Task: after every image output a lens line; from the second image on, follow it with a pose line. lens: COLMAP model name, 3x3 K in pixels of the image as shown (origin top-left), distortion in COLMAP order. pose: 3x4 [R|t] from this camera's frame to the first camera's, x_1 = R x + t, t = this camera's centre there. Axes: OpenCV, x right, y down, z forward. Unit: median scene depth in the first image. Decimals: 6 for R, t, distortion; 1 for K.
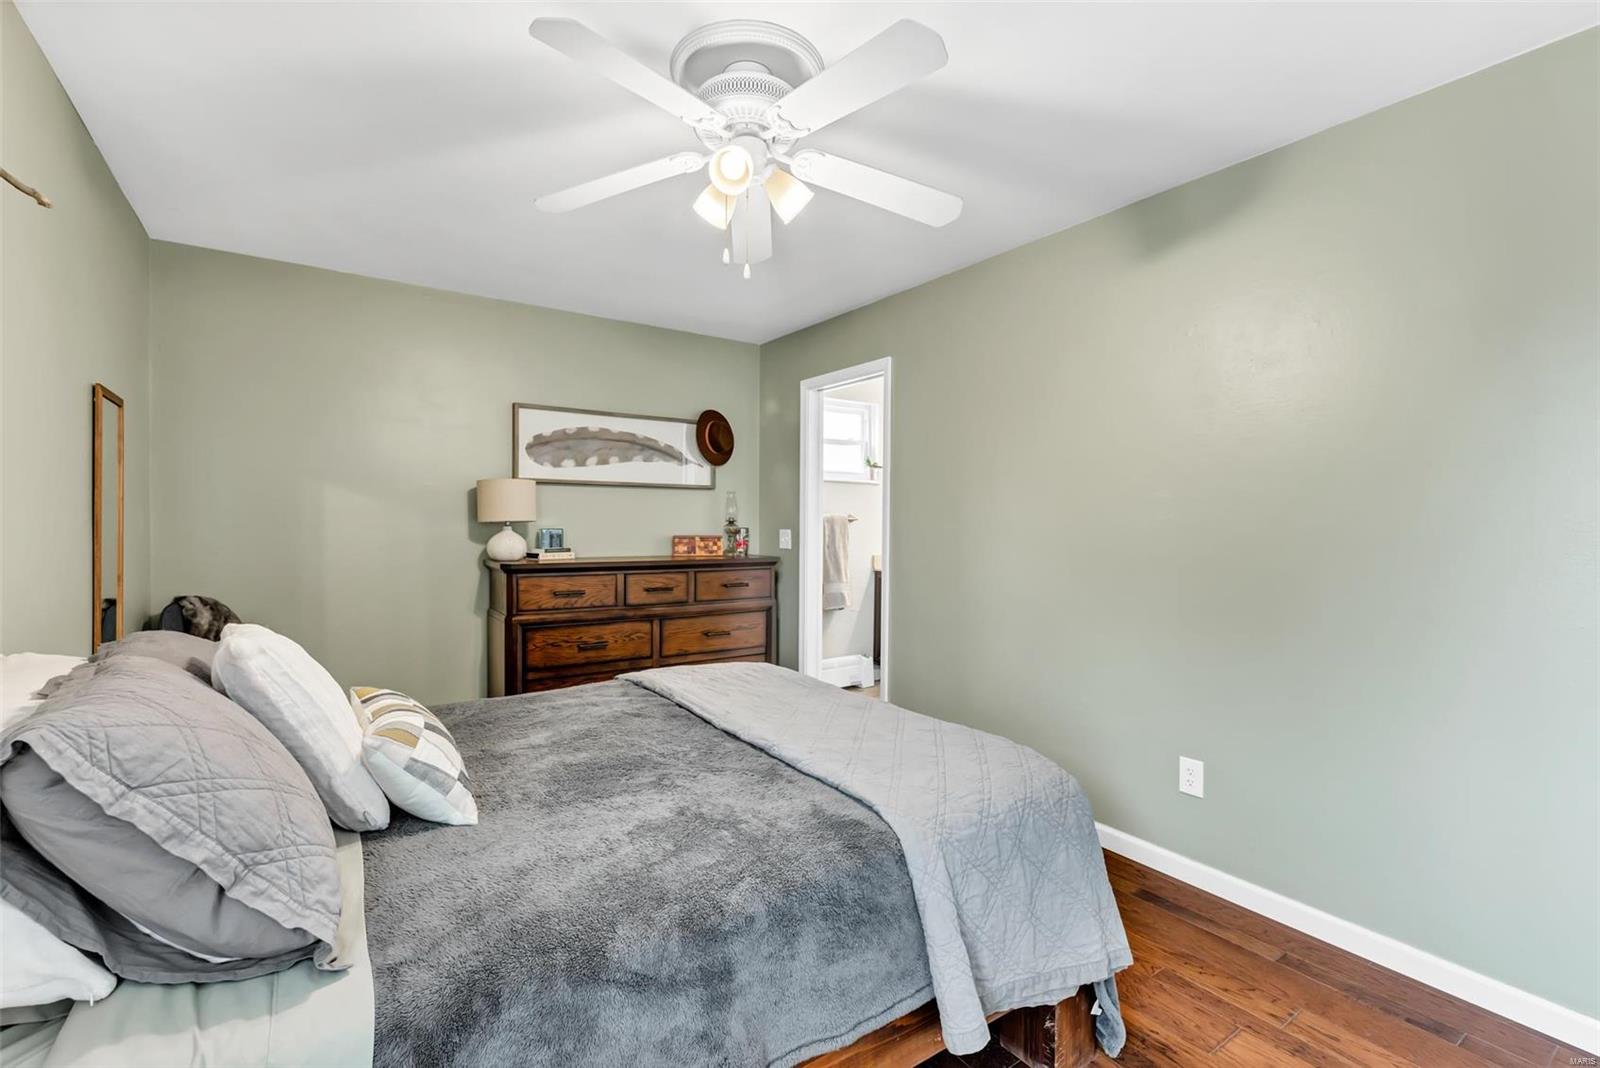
lens RADIAL K [[704.3, 0, 793.6], [0, 704.3, 534.4], [0, 0, 1]] dist [-0.000935, -0.000396]
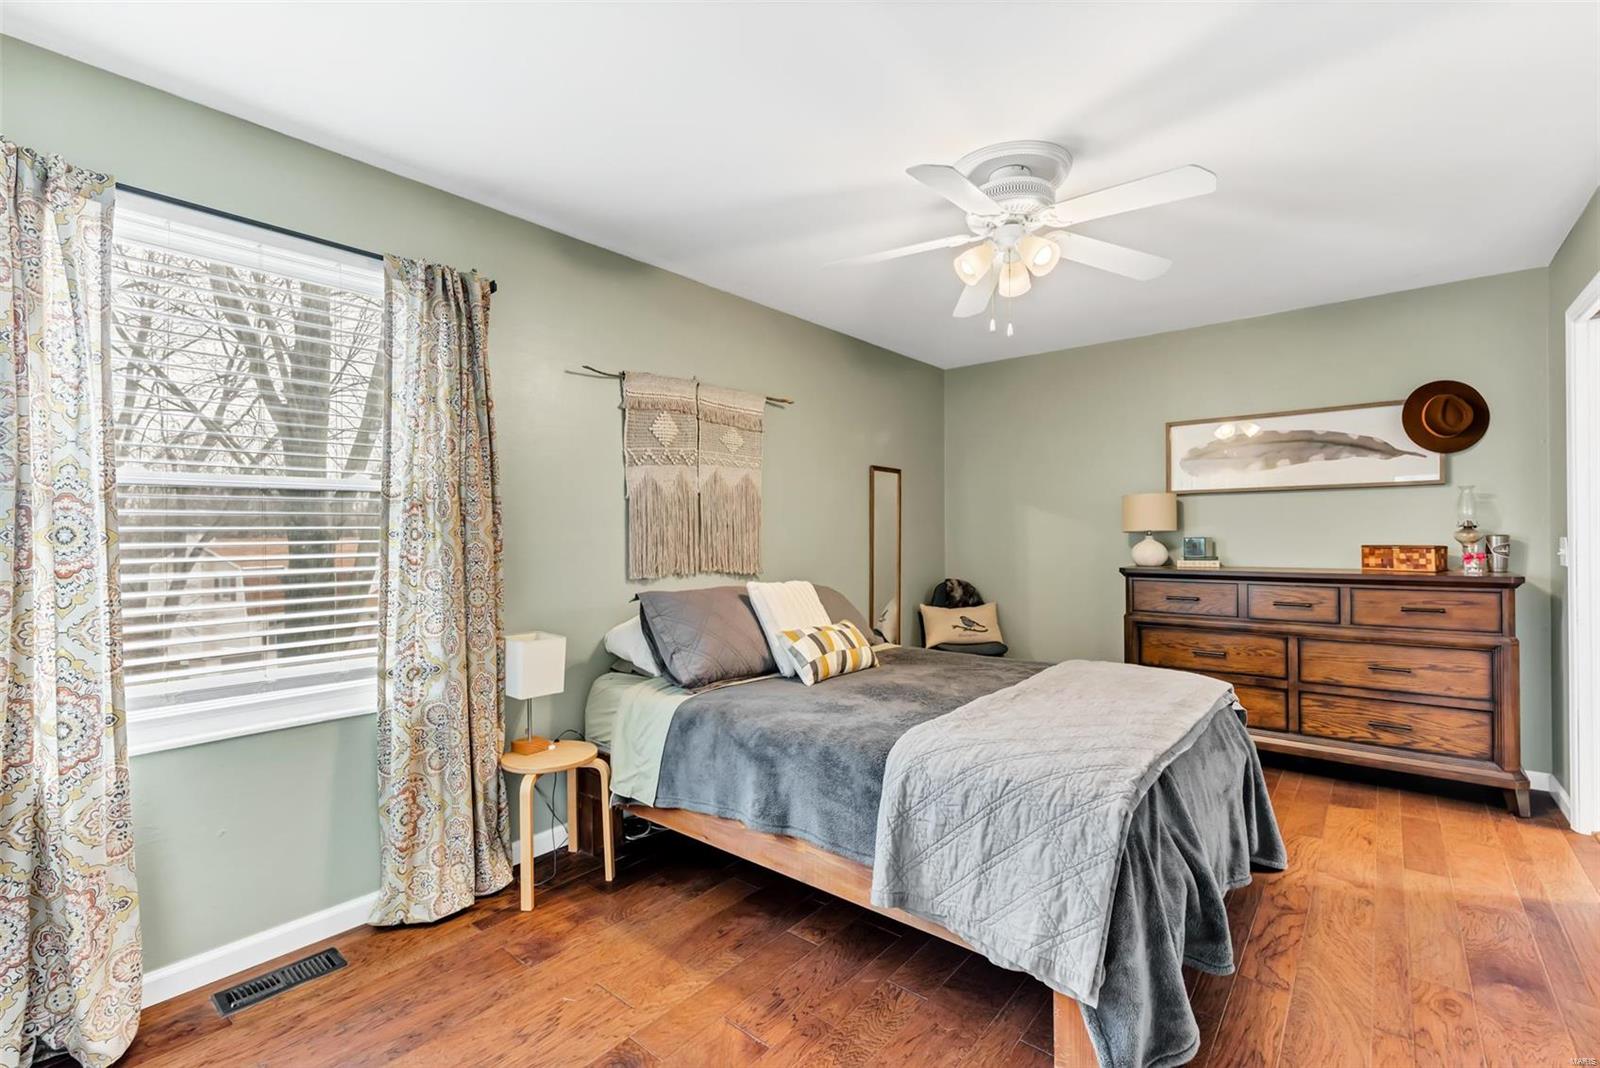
lens RADIAL K [[704.3, 0, 793.6], [0, 704.3, 534.4], [0, 0, 1]] dist [-0.000935, -0.000396]
pose [[0.280232, -0.009880, -0.959882, 0.479206], [-0.005716, 0.999912, -0.011961, 0.003072], [0.959915, 0.008838, 0.280151, 0.133477]]
